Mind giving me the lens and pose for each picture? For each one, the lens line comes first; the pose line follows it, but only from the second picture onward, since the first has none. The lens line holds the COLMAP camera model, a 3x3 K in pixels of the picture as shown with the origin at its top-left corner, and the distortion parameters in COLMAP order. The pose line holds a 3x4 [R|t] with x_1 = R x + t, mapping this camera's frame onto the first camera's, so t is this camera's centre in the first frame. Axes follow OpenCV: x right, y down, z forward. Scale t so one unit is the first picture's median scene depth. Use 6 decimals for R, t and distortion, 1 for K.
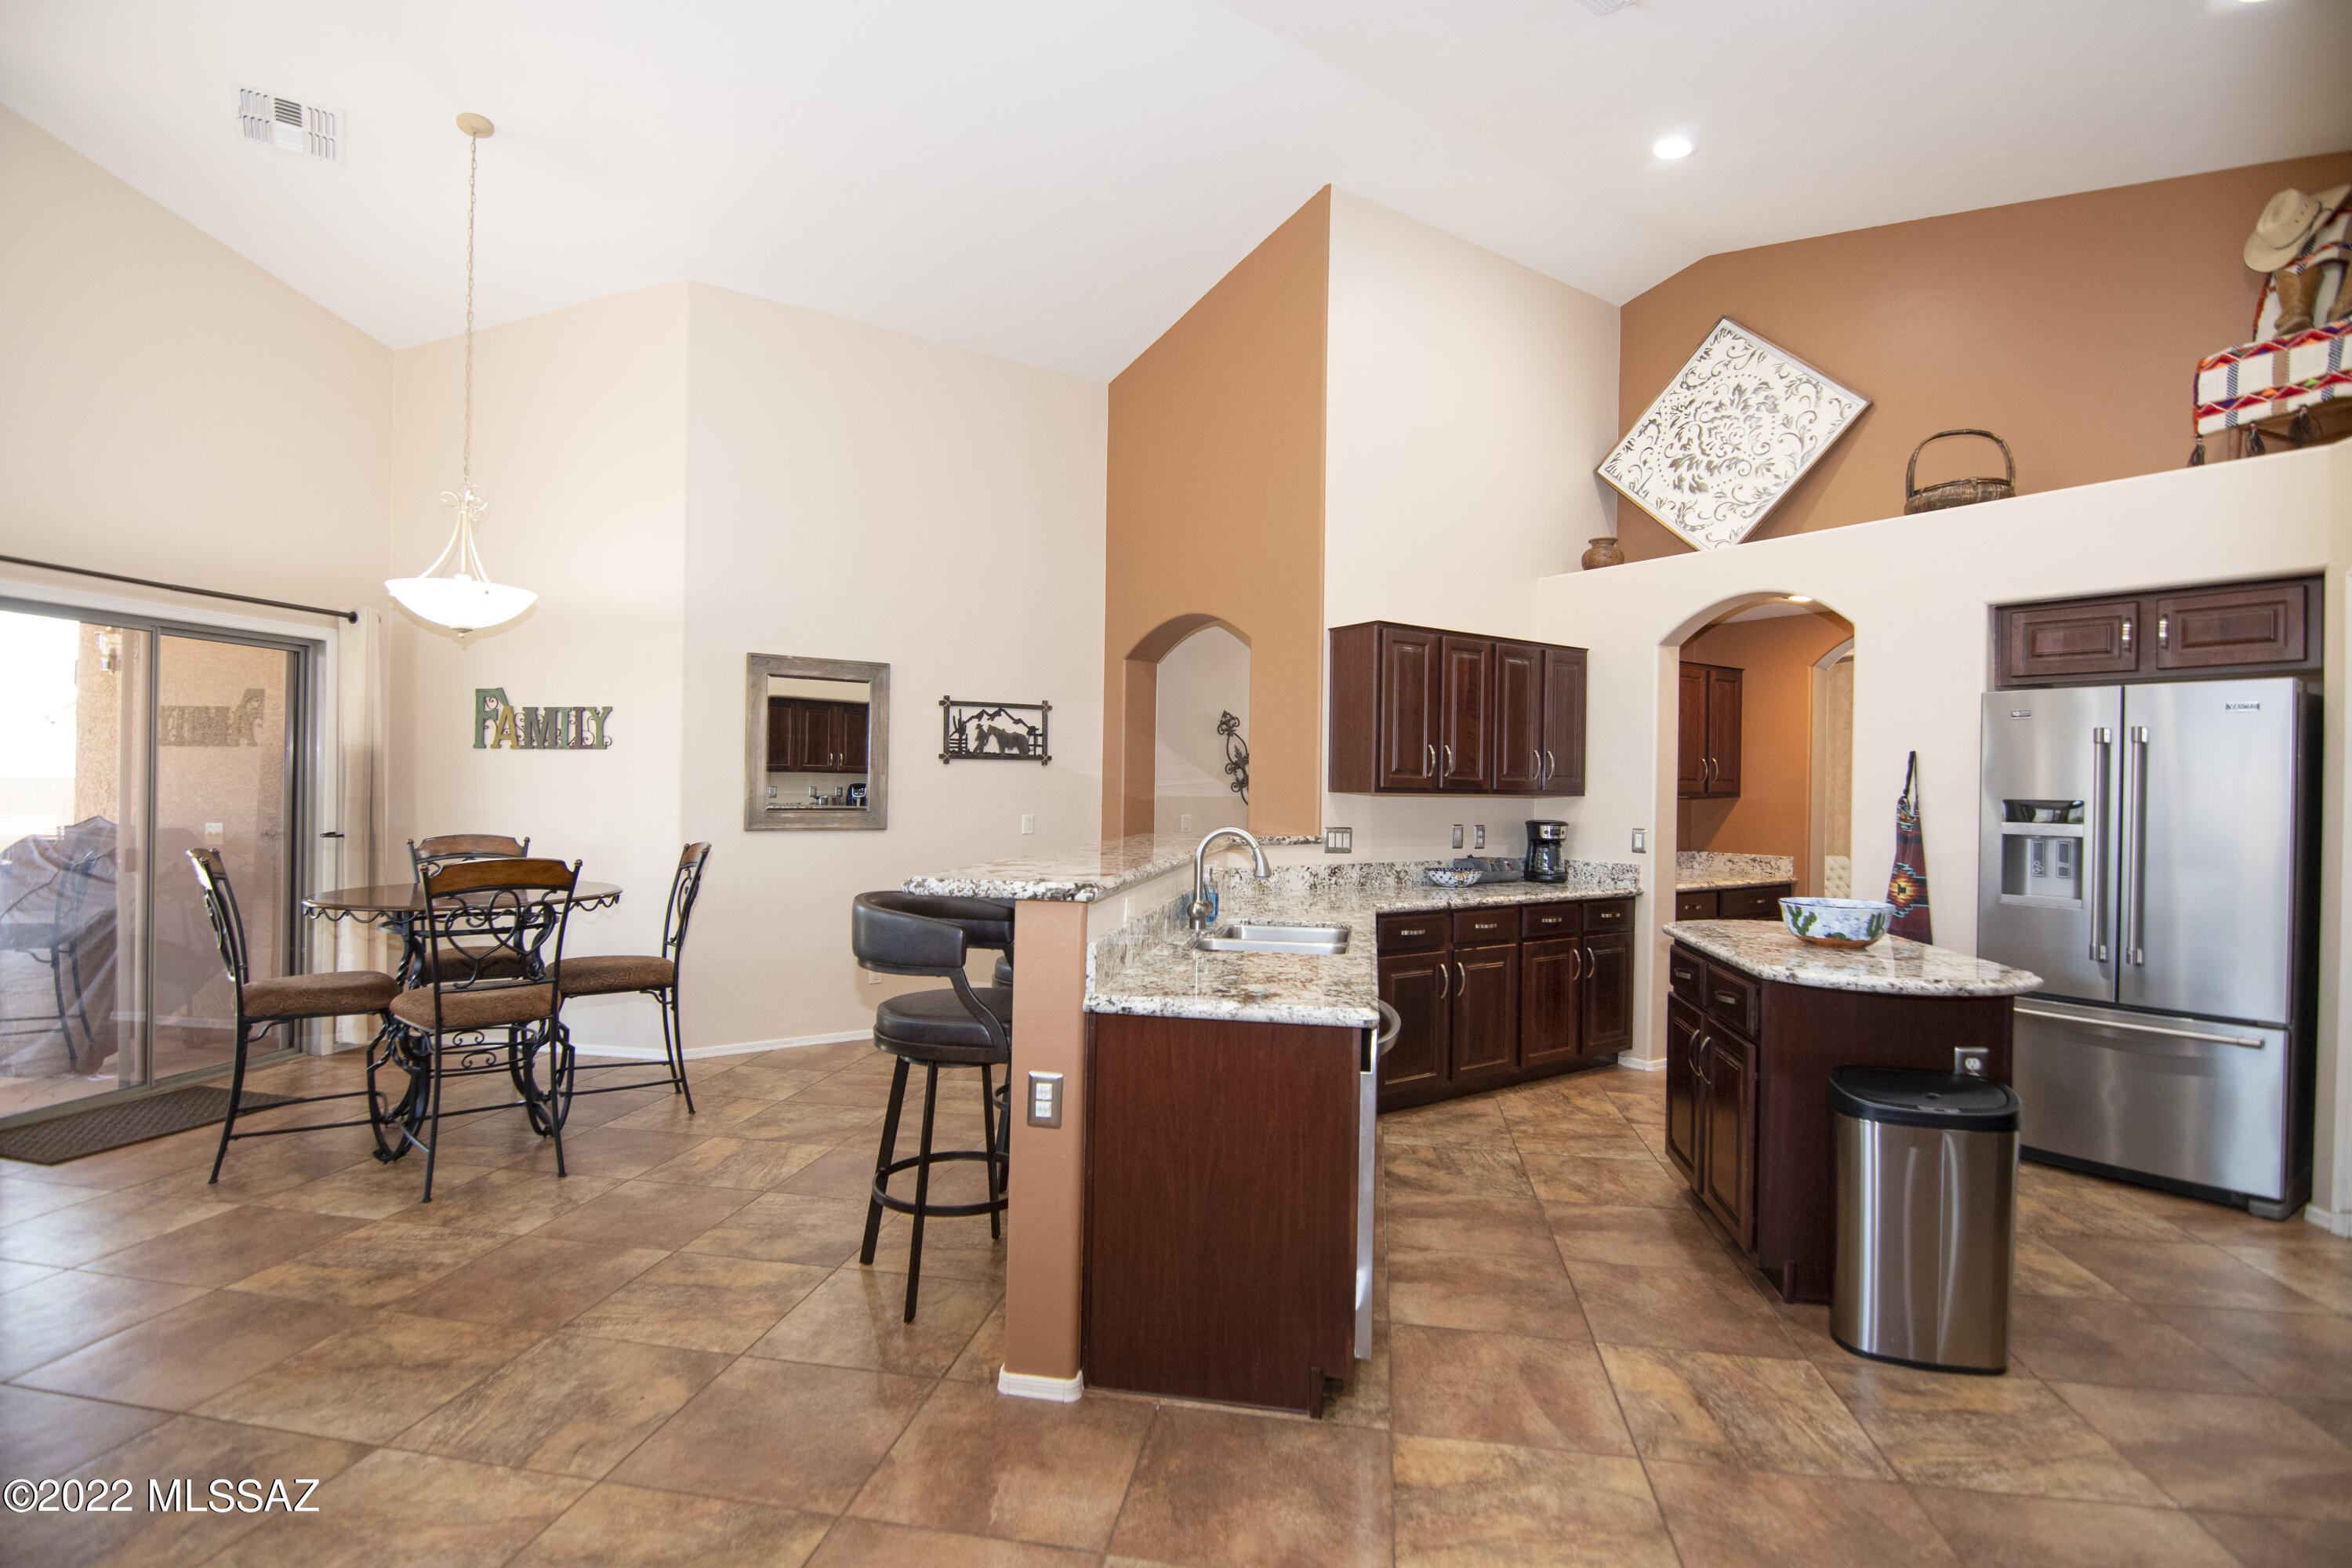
lens RADIAL K [[1139.4, 0, 1167.8], [0, 1139.4, 784.0], [0, 0, 1]] dist [0.001135, -0.015454]
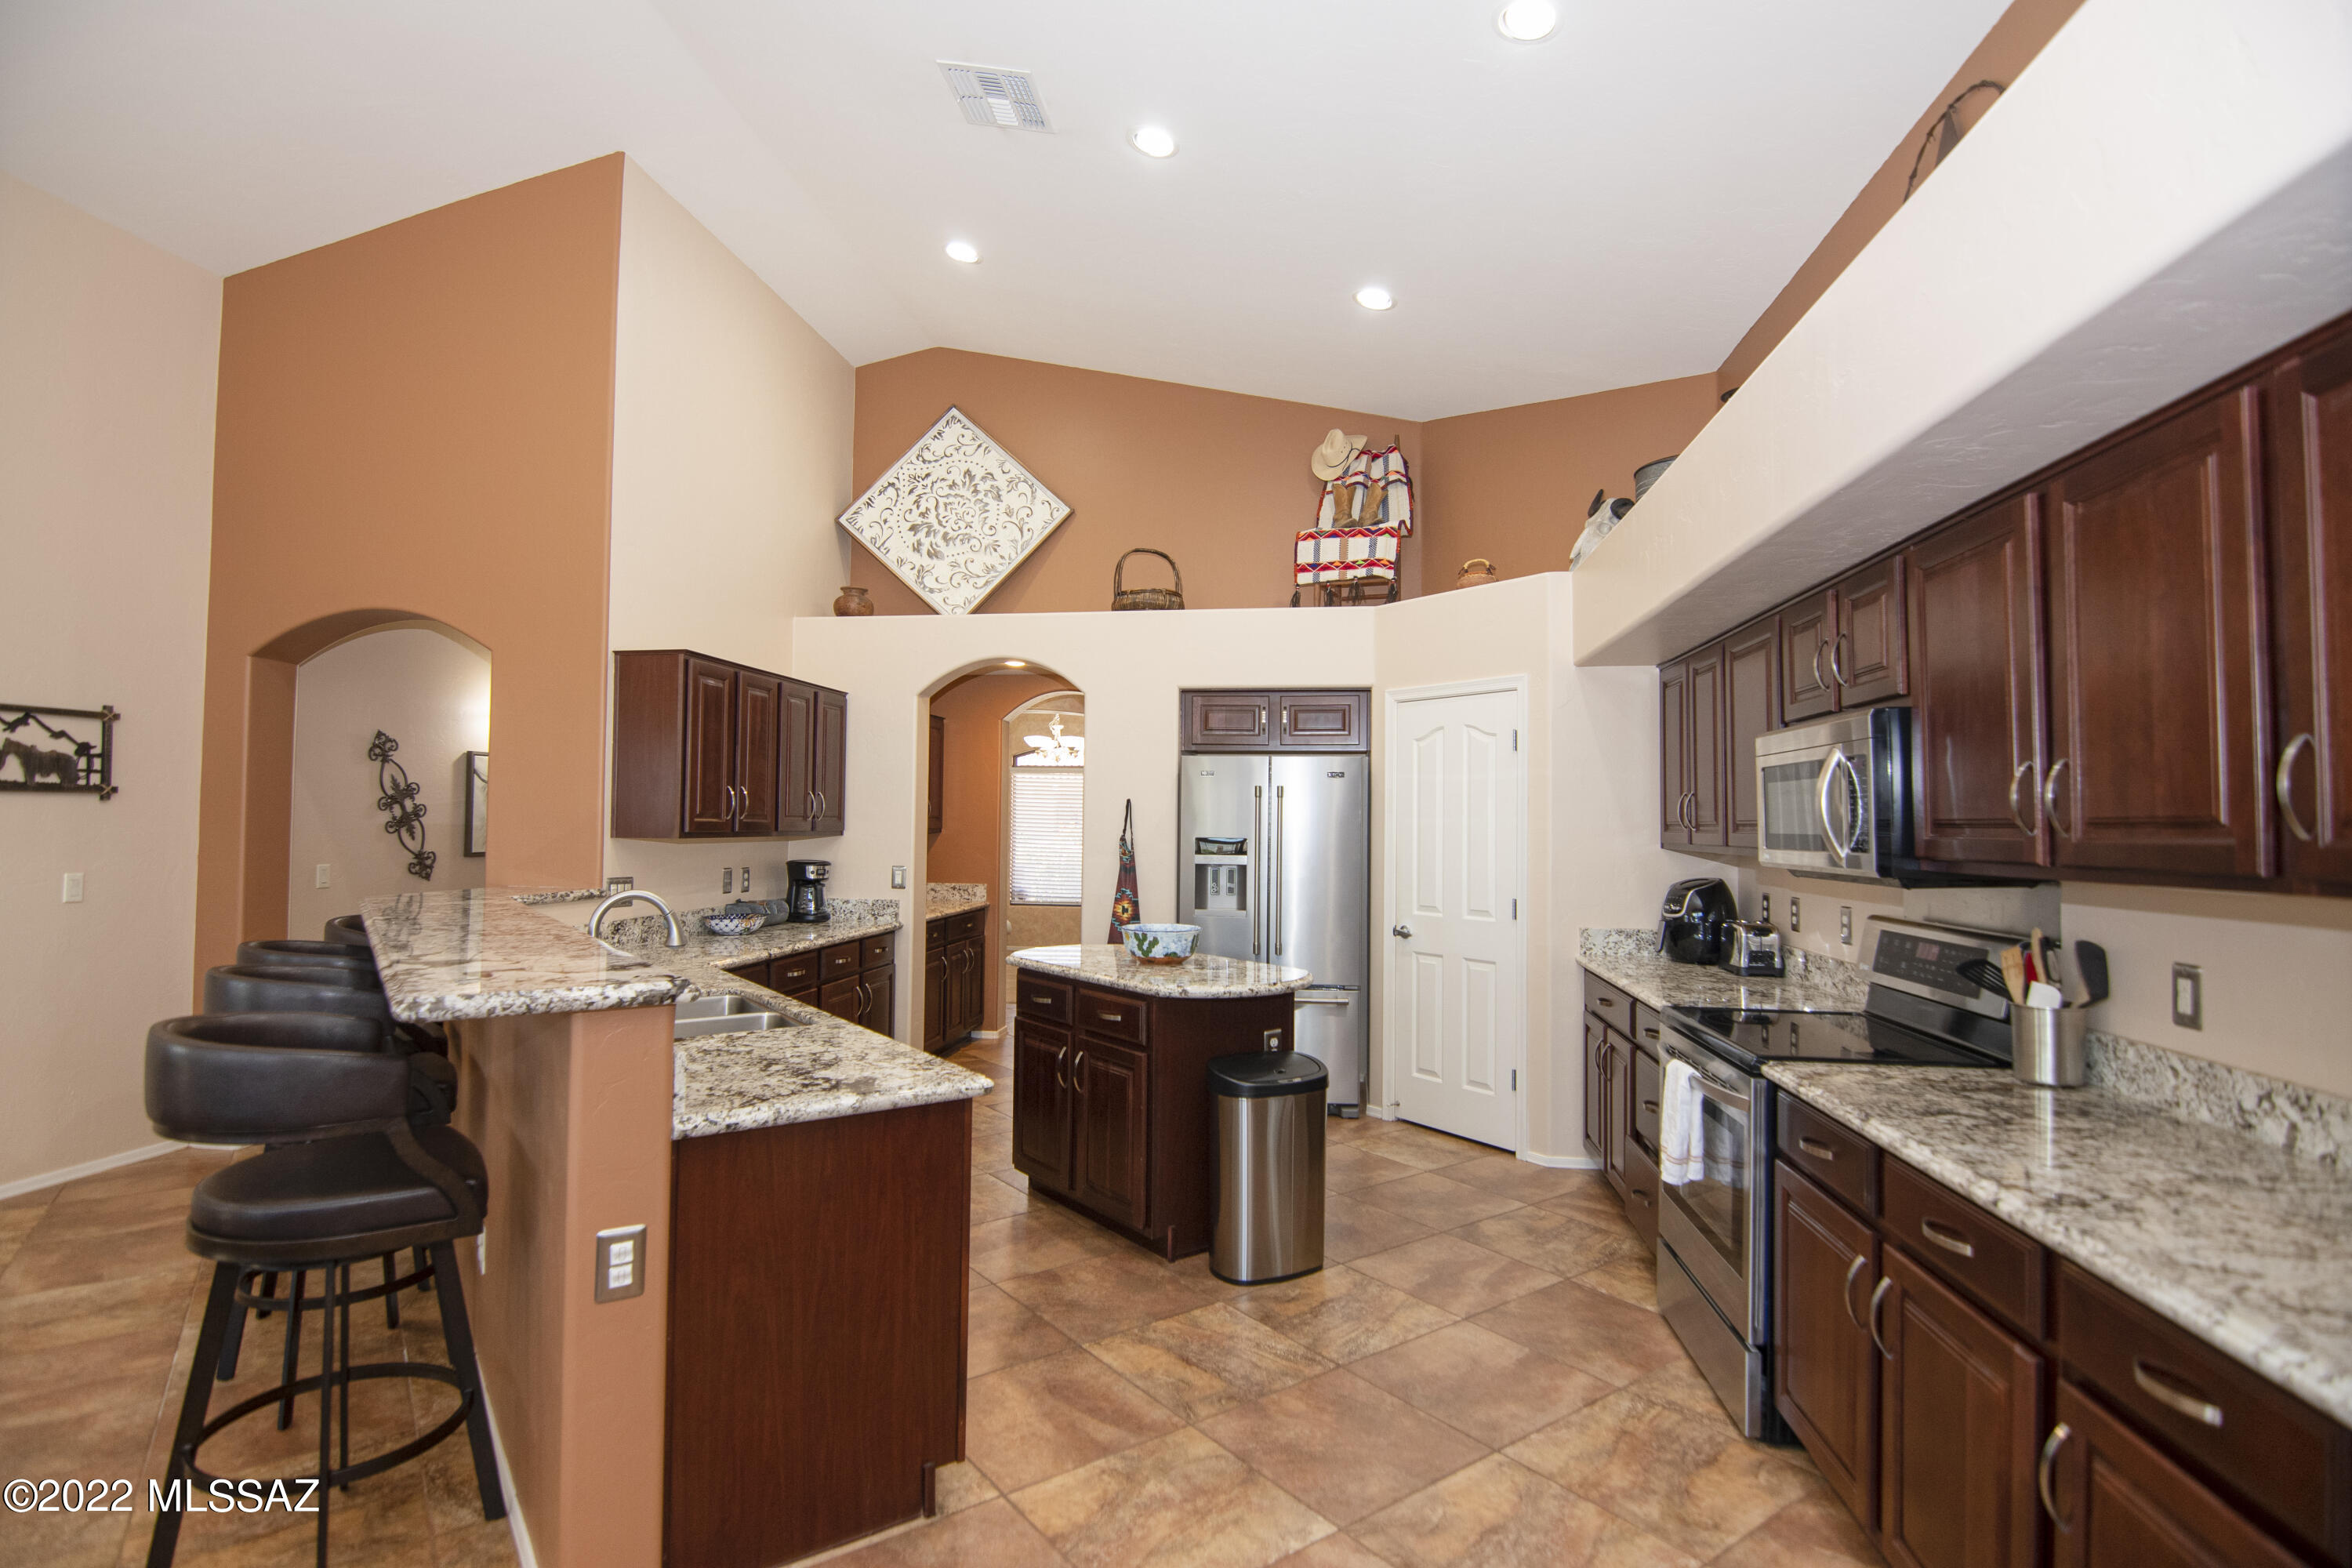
lens RADIAL K [[1139.4, 0, 1167.8], [0, 1139.4, 784.0], [0, 0, 1]] dist [0.001135, -0.015454]
pose [[0.685706, 0.016844, 0.727684, -0.190495], [-0.002505, 0.999781, -0.020781, -0.016004], [-0.727875, 0.012427, 0.685598, 0.085836]]
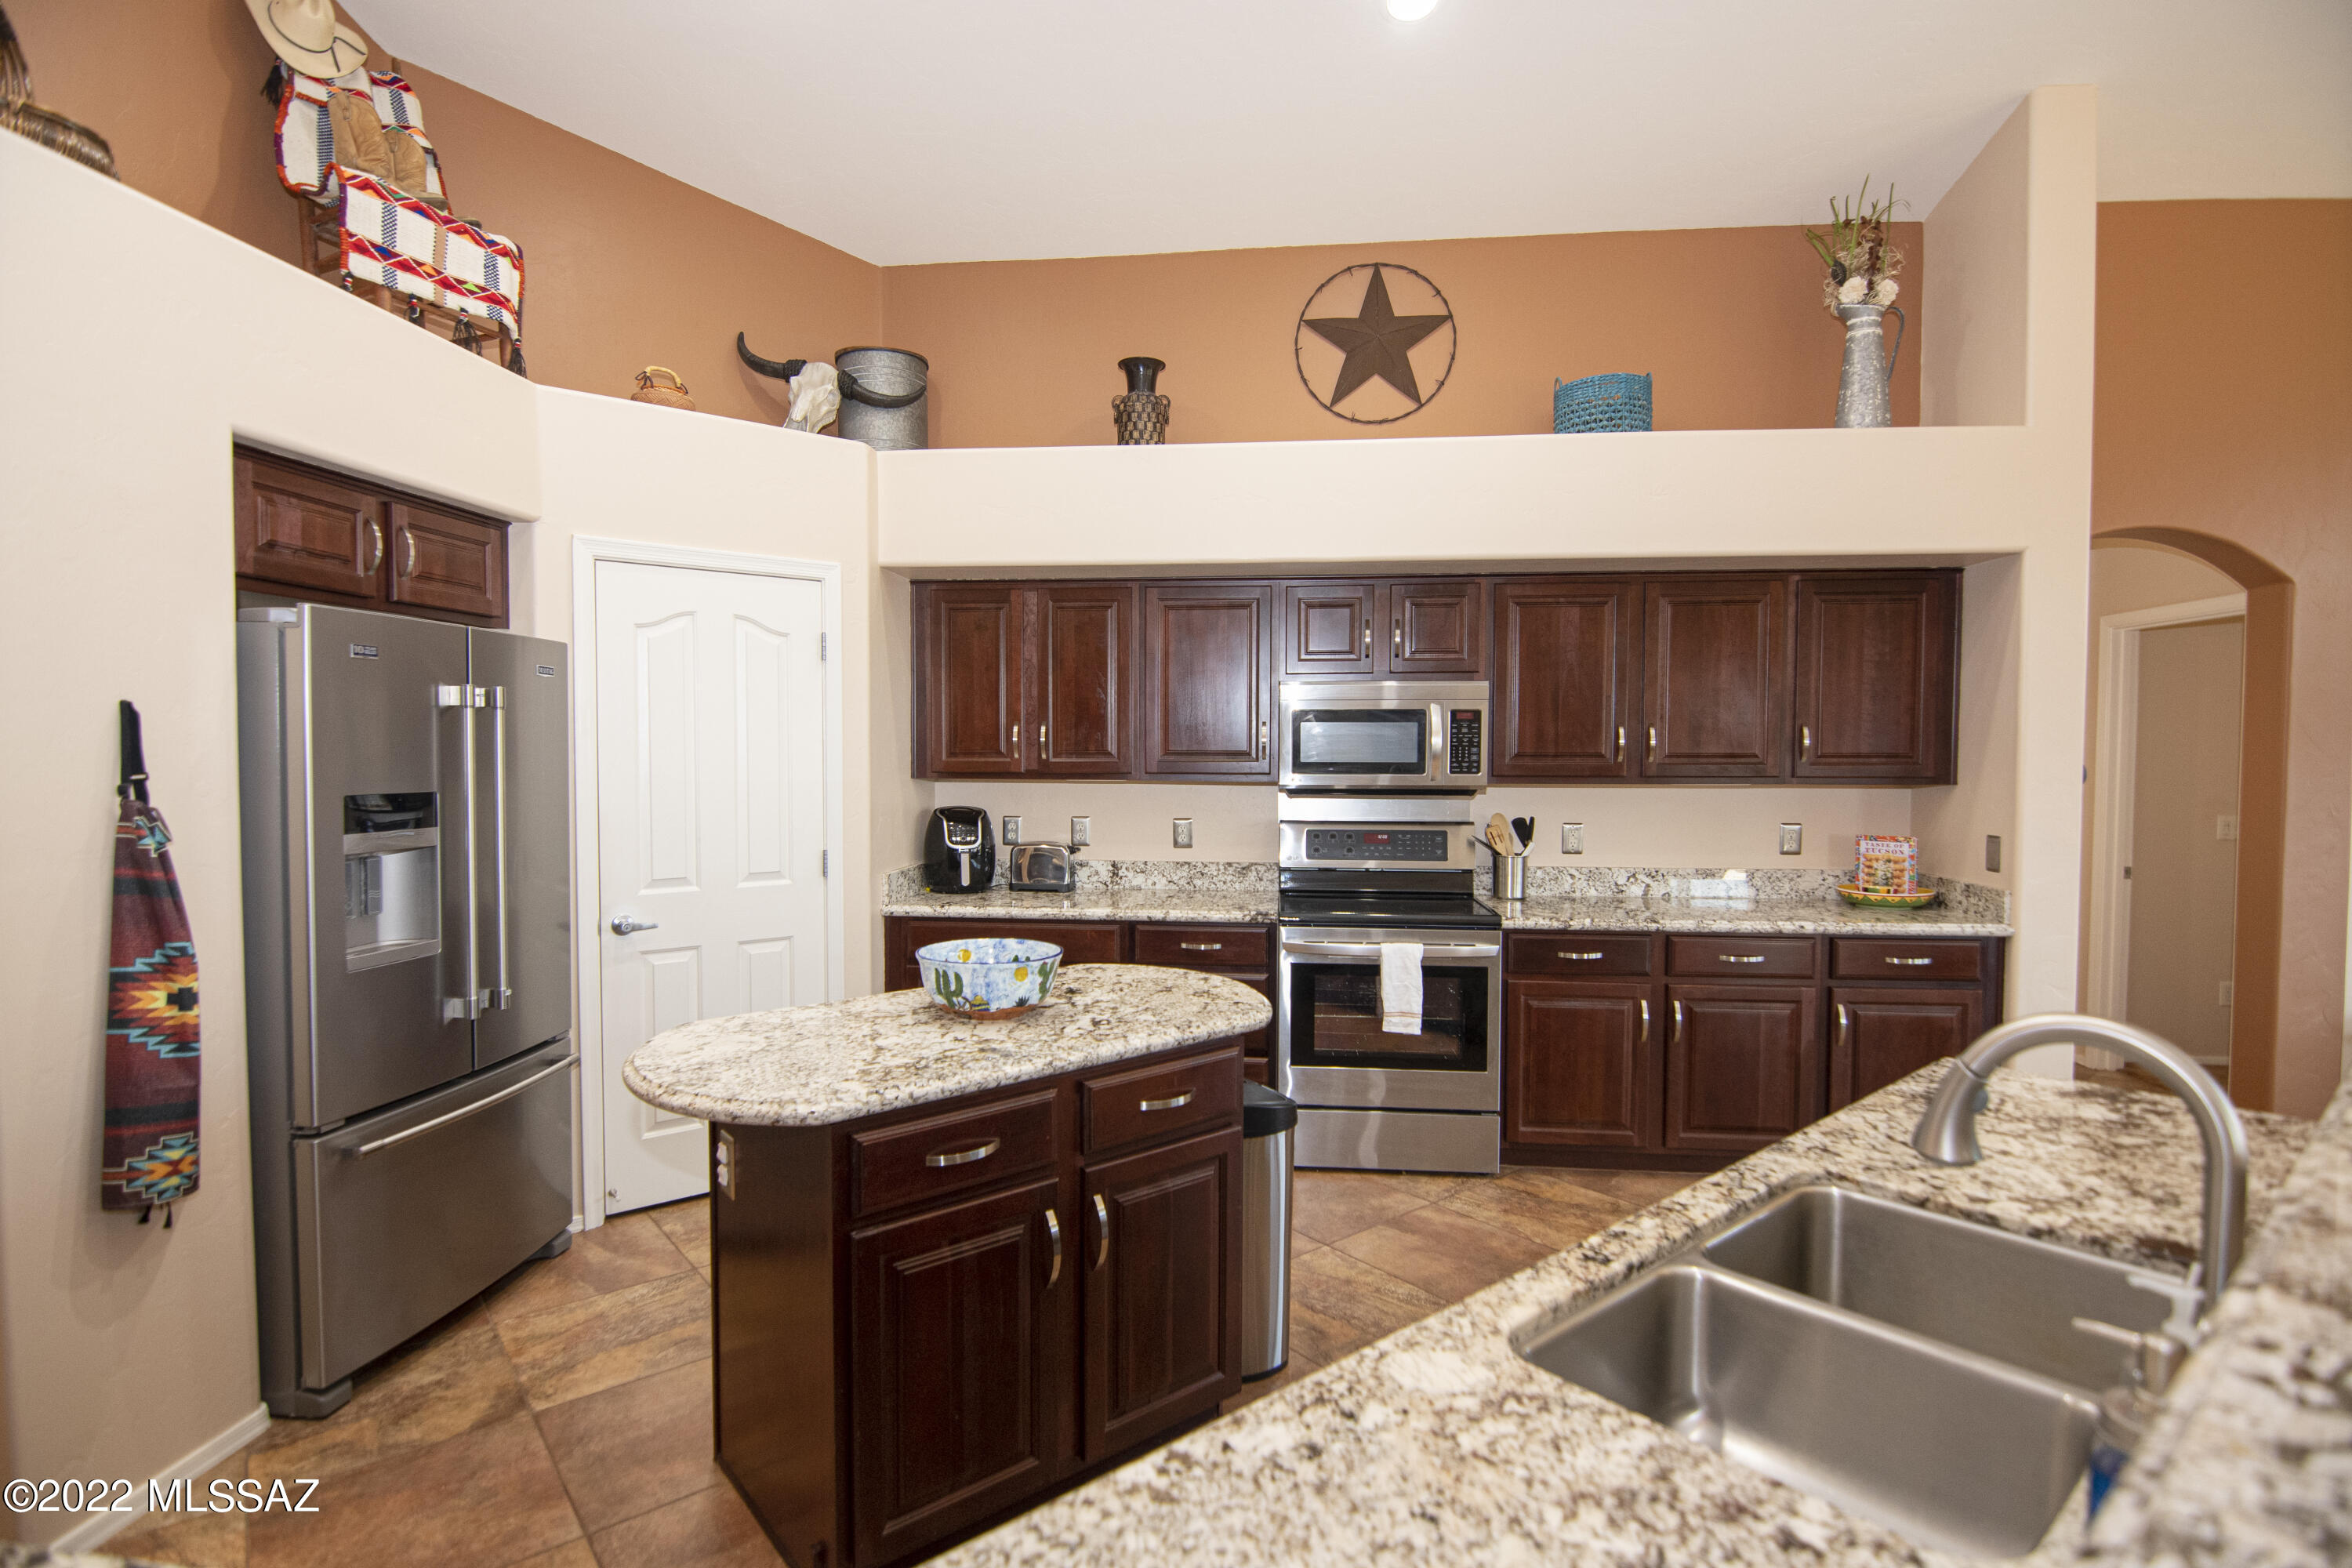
lens RADIAL K [[1139.4, 0, 1167.8], [0, 1139.4, 784.0], [0, 0, 1]] dist [0.001135, -0.015454]
pose [[-0.760175, -0.038287, 0.648589, 0.031464], [-0.016700, 0.999084, 0.039404, -0.016769], [-0.649503, 0.019123, -0.760118, 0.883678]]
